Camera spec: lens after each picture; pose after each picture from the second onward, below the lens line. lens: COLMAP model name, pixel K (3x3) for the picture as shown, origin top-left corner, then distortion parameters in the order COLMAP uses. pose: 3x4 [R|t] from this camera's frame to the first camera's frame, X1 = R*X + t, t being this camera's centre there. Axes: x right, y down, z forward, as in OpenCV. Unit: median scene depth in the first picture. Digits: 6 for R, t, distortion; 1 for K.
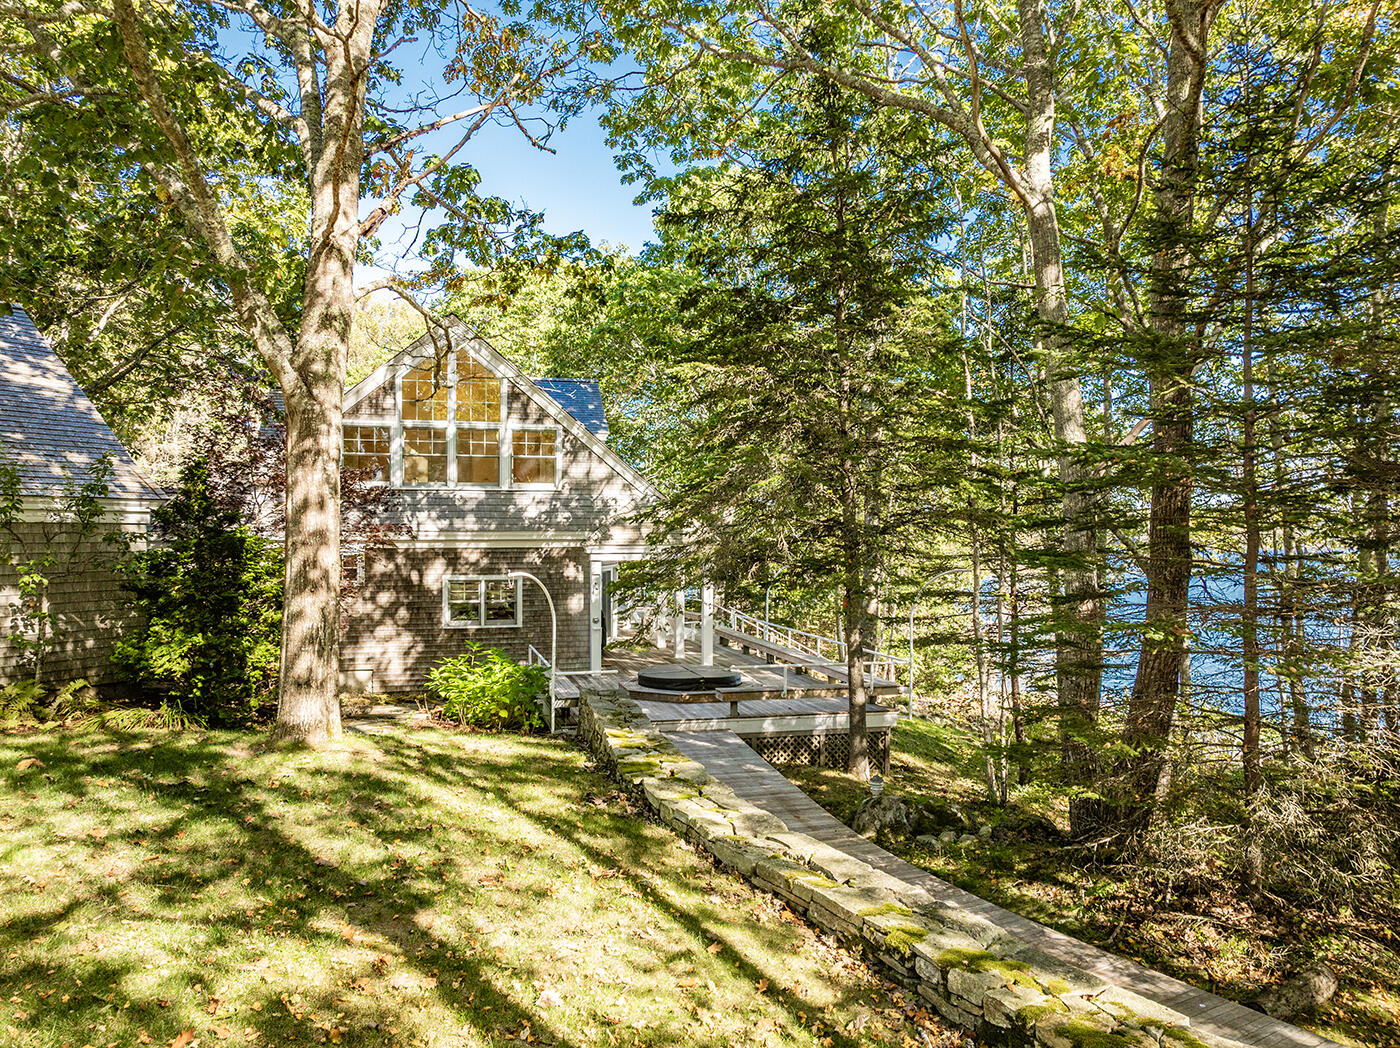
lens RADIAL K [[999.9, 0, 704.2], [0, 999.9, 517.5], [0, 0, 1]] dist [-0.031864, 0.018800]
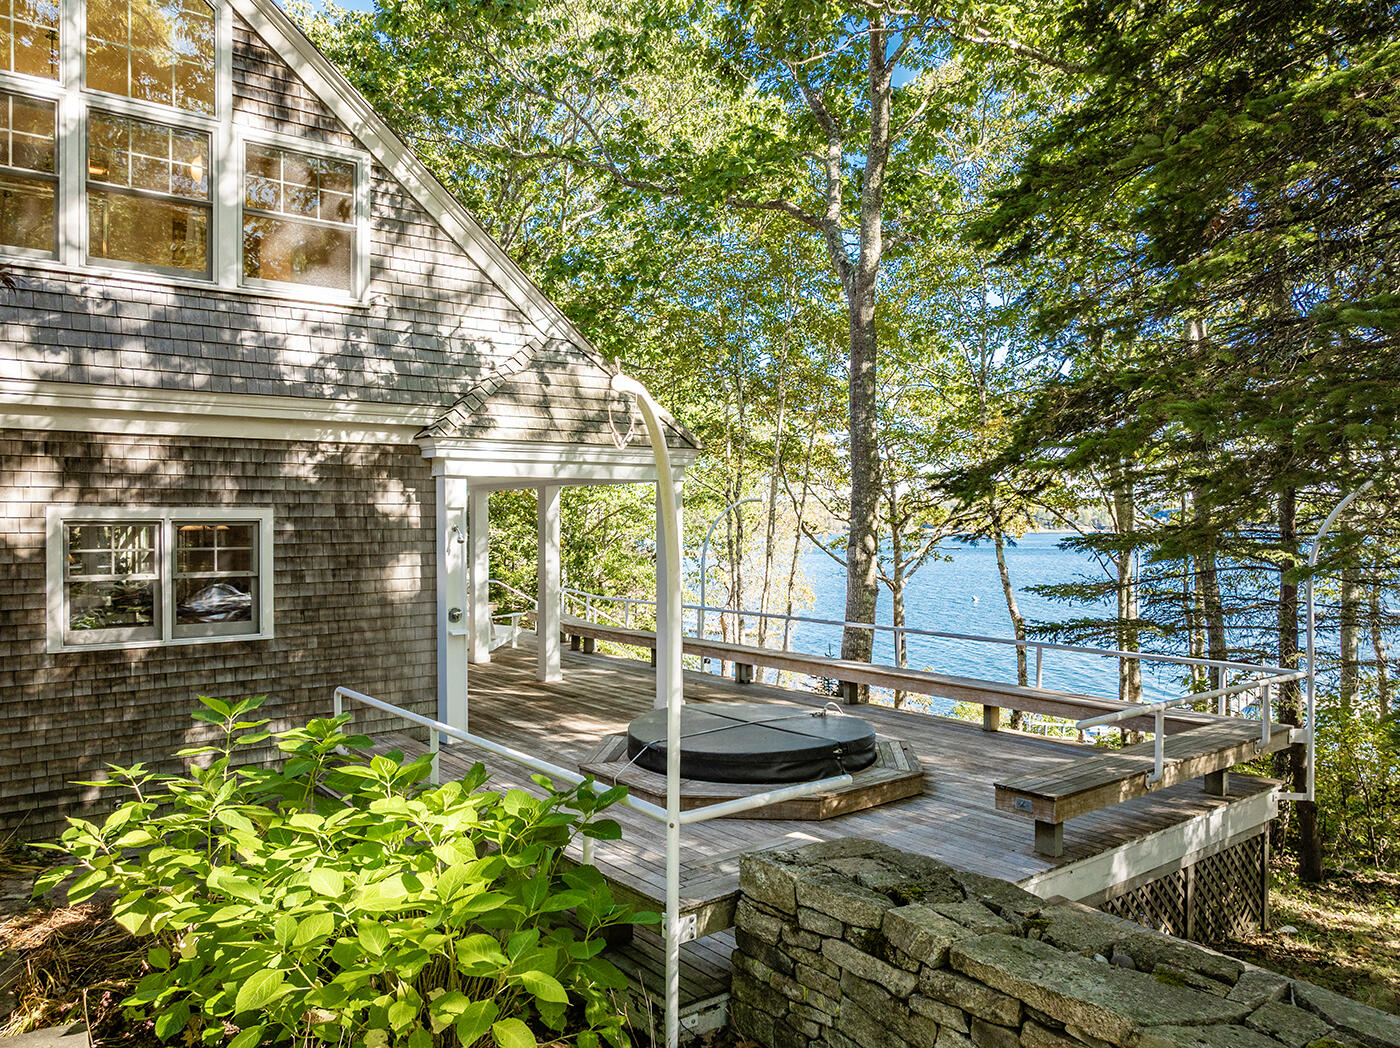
lens RADIAL K [[999.9, 0, 701.5], [0, 999.9, 521.4], [0, 0, 1]] dist [-0.031864, 0.018800]
pose [[0.923055, -0.003664, 0.384650, -0.179921], [-0.001640, 0.999908, 0.013461, 0.058011], [-0.384664, -0.013056, 0.922964, 0.572630]]
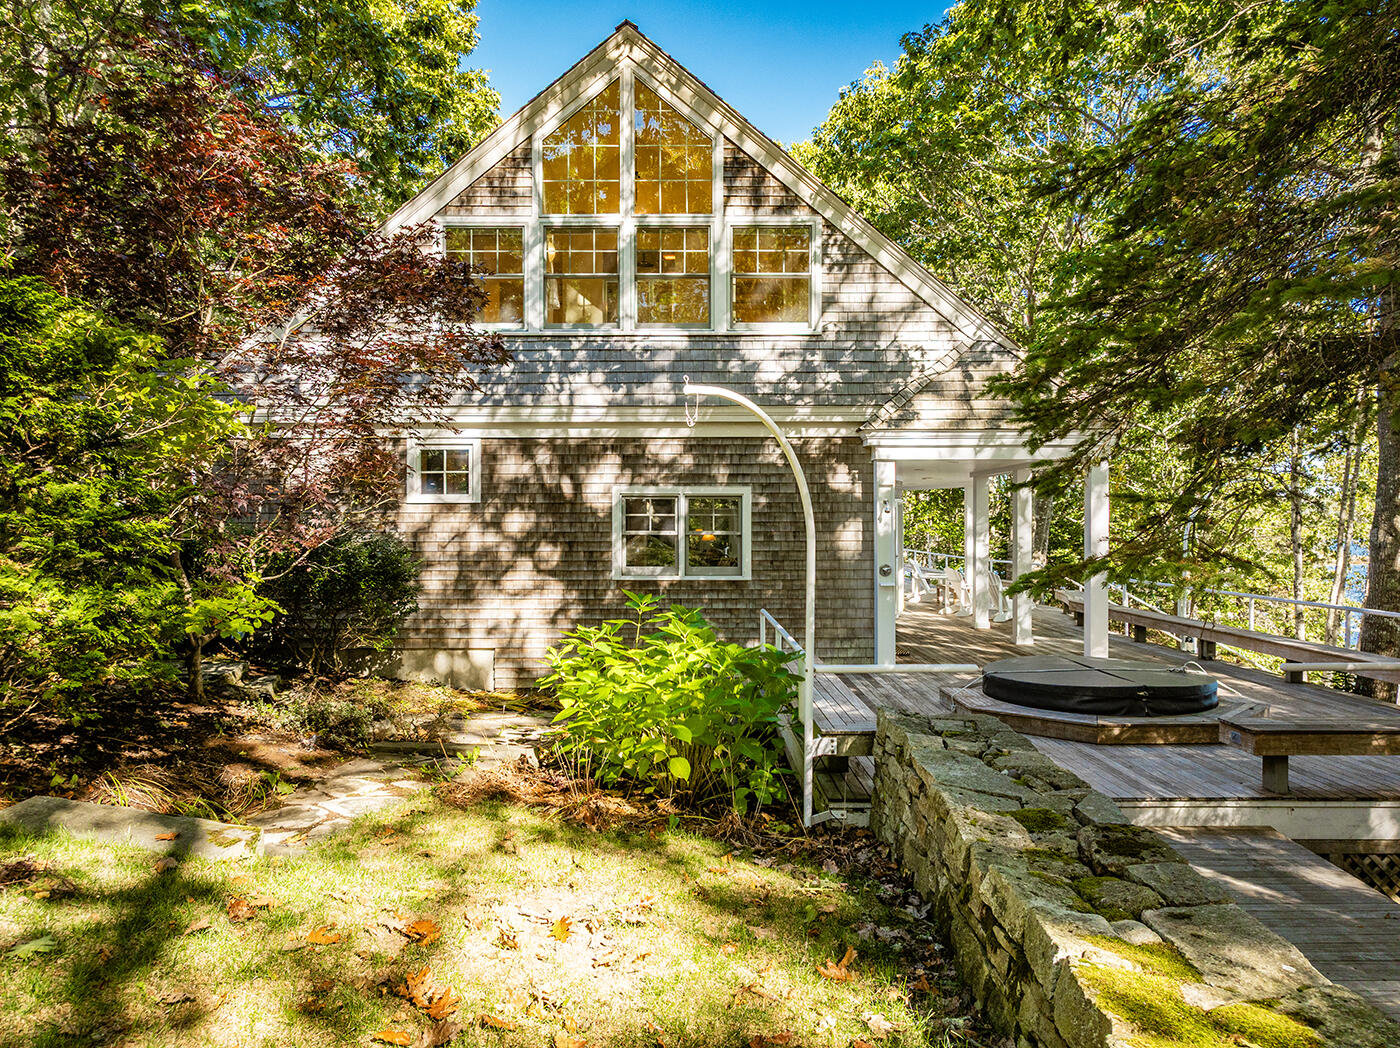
lens RADIAL K [[999.9, 0, 695.6], [0, 999.9, 515.1], [0, 0, 1]] dist [-0.031864, 0.018800]
pose [[0.965642, -0.001835, -0.259870, -0.069401], [0.003719, 0.999970, 0.006758, 0.070609], [0.259850, -0.007492, 0.965620, 0.459723]]
